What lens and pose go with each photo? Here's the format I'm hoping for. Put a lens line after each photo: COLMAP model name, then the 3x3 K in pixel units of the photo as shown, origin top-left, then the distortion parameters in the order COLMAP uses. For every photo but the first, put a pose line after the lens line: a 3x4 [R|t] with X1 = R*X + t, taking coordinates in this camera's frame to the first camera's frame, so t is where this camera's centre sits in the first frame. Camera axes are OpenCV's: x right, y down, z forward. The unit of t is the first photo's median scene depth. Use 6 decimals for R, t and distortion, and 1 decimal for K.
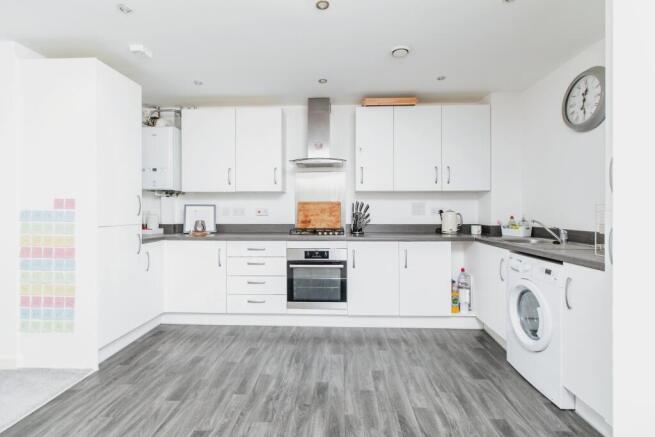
lens RADIAL K [[312.4, 0, 327.6], [0, 312.4, 214.4], [0, 0, 1]] dist [0.000347, 0.000048]
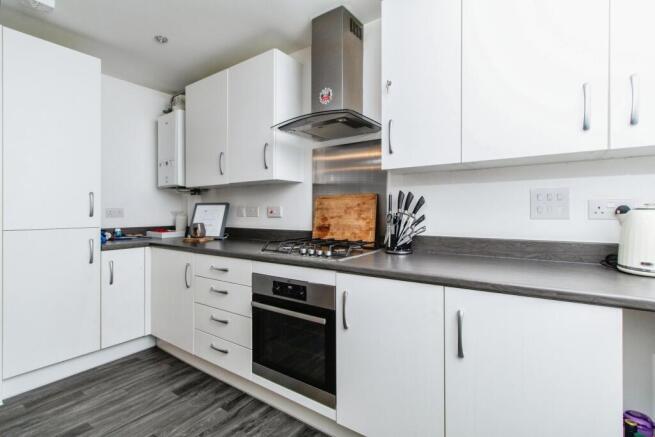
lens RADIAL K [[320.3, 0, 319.4], [0, 320.3, 212.9], [0, 0, 1]] dist [0.000050, 0.014056]
pose [[0.825197, 0.000555, -0.564844, 0.323417], [-0.001694, 0.999997, -0.001491, -0.005524], [0.564842, 0.002187, 0.825196, 0.562617]]
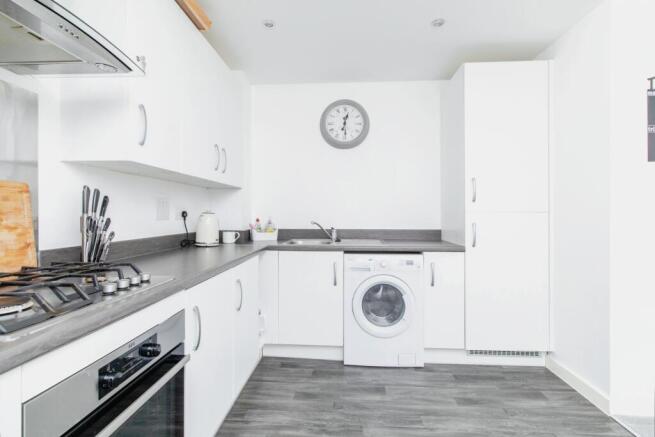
lens RADIAL K [[312.4, 0, 327.6], [0, 312.4, 214.4], [0, 0, 1]] dist [0.000347, 0.000048]
pose [[0.013929, -0.002700, 0.999899, -0.319605], [0.009030, 0.999956, 0.002575, -0.006861], [-0.999862, 0.008993, 0.013953, 0.807555]]
